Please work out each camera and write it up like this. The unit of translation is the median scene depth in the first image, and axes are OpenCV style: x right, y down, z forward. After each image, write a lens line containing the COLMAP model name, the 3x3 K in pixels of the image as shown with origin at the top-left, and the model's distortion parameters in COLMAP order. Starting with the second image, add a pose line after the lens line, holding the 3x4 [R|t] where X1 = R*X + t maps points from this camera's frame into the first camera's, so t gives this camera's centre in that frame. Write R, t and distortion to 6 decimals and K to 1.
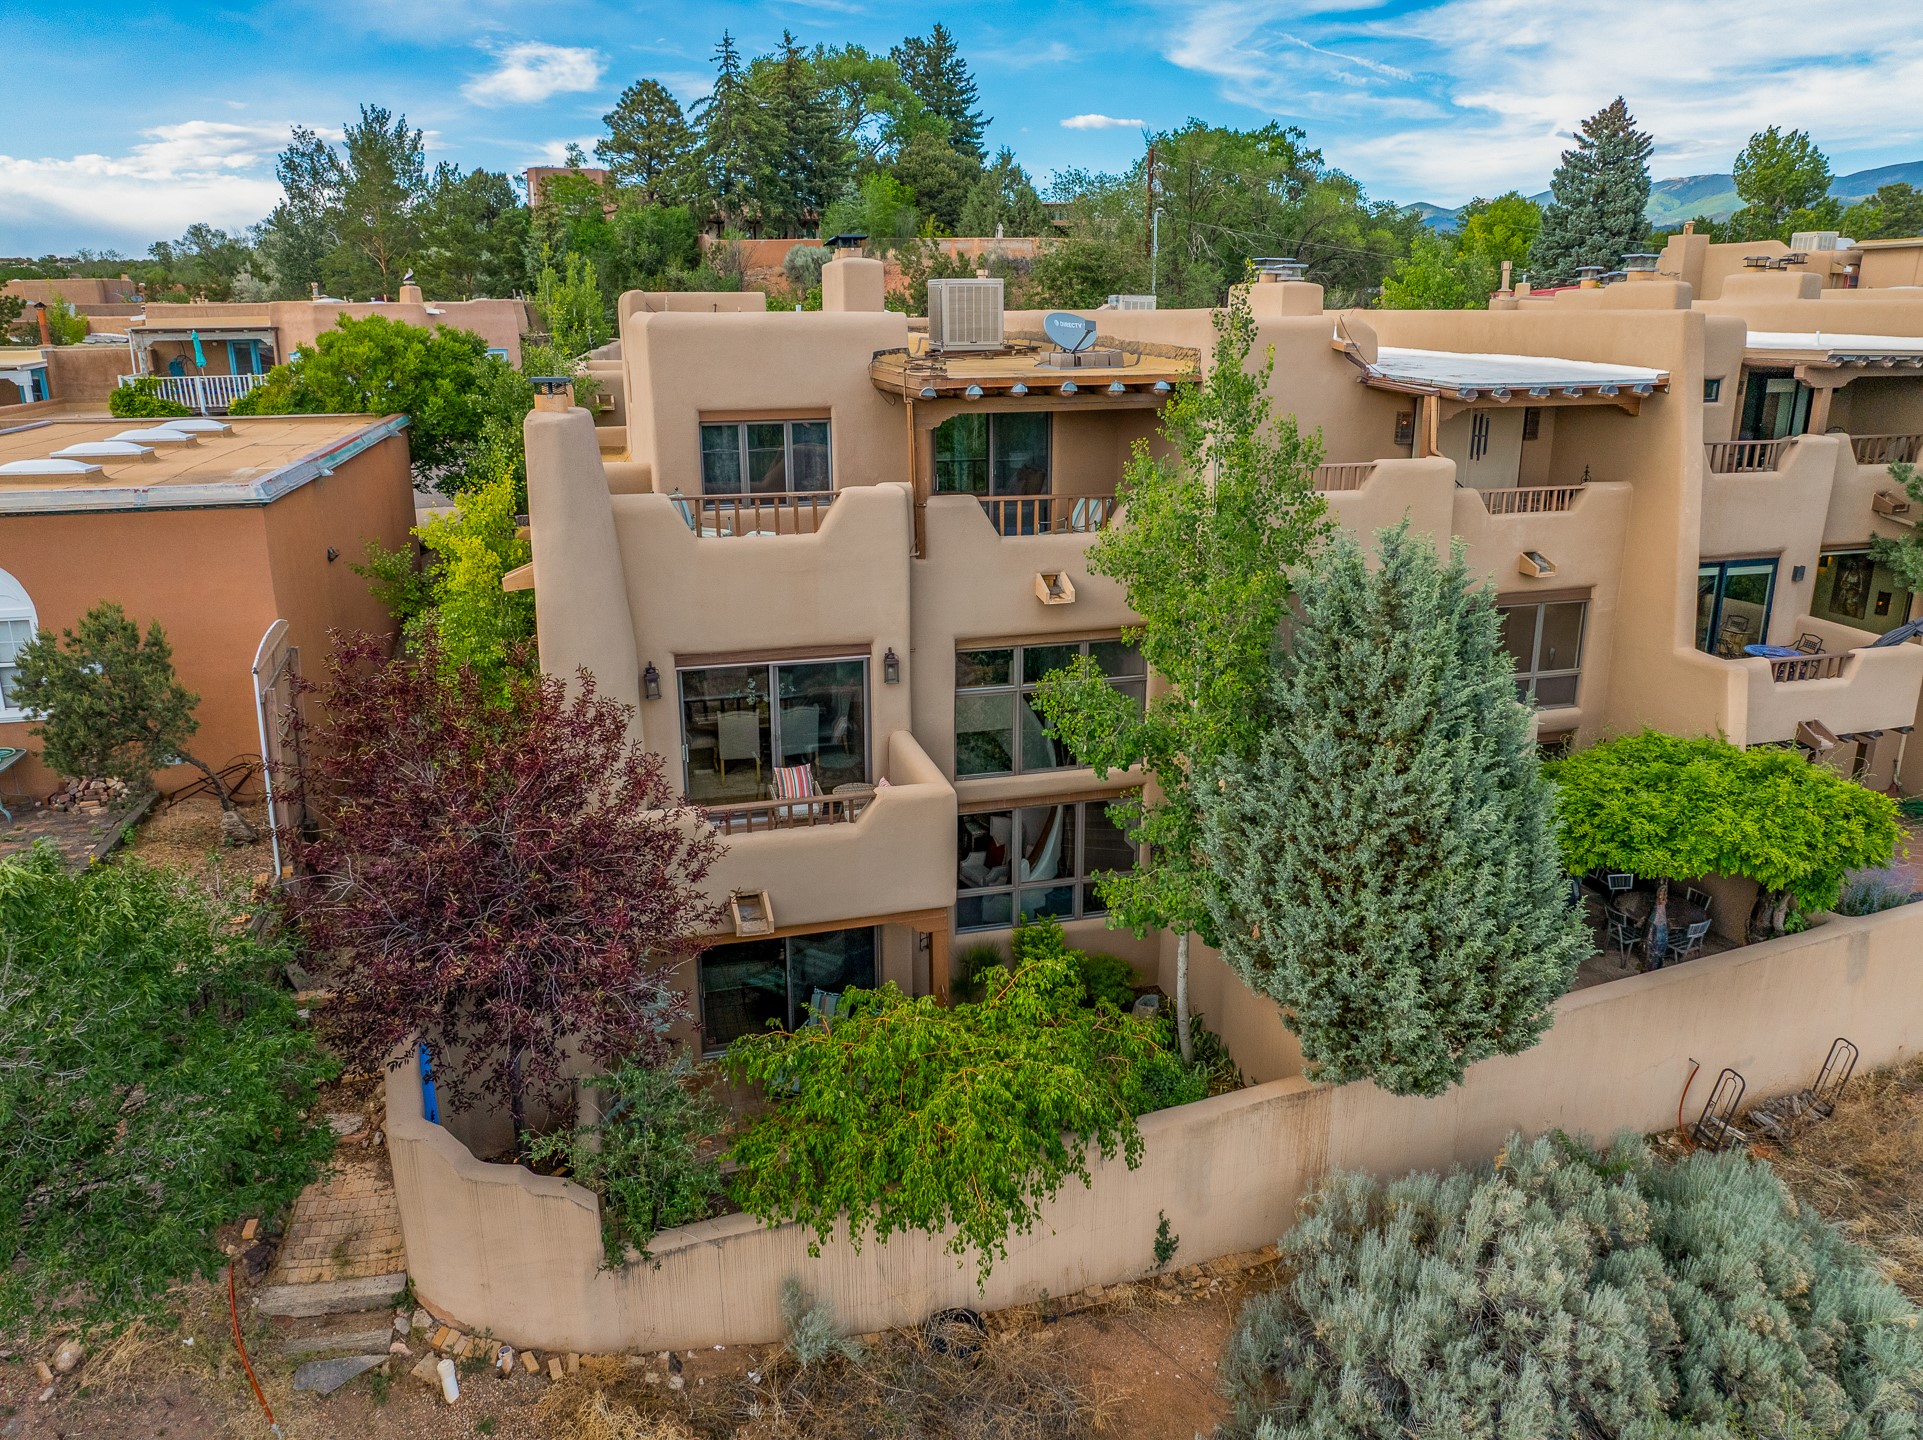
lens RADIAL K [[1365.8, 0, 961.5], [0, 1365.8, 720.0], [0, 0, 1]] dist [-0.063102, 0.041403]
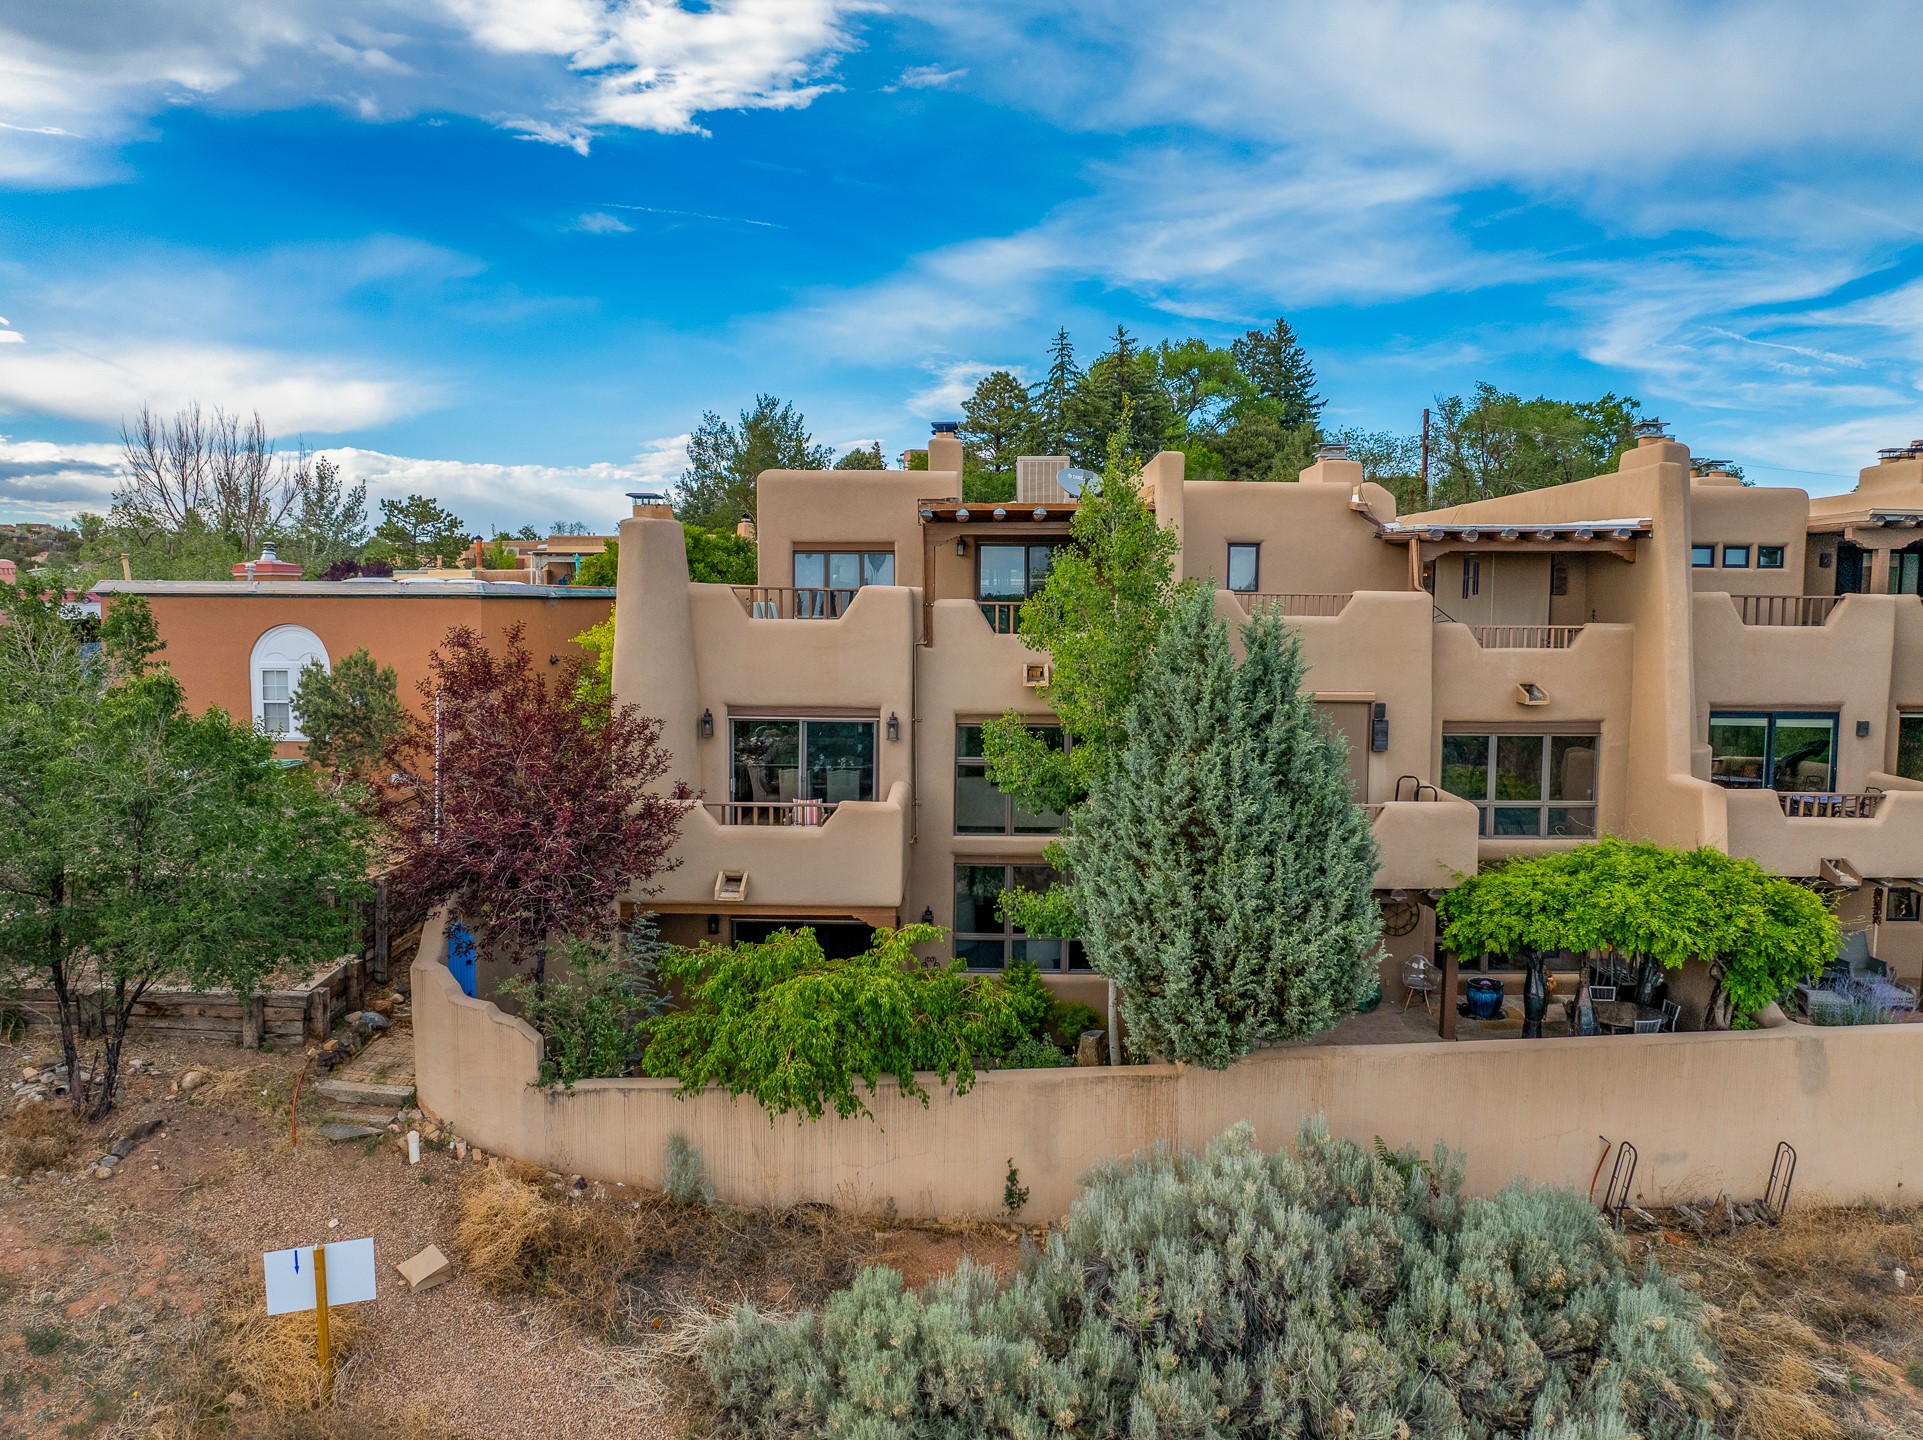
lens RADIAL K [[1372.9, 0, 961.5], [0, 1372.9, 720.0], [0, 0, 1]] dist [-0.046102, 0.026428]
pose [[0.957047, 0.035604, -0.287738, 0.299850], [-0.094418, 0.976605, -0.193204, 0.155109], [0.274127, 0.212073, 0.938019, -0.137462]]
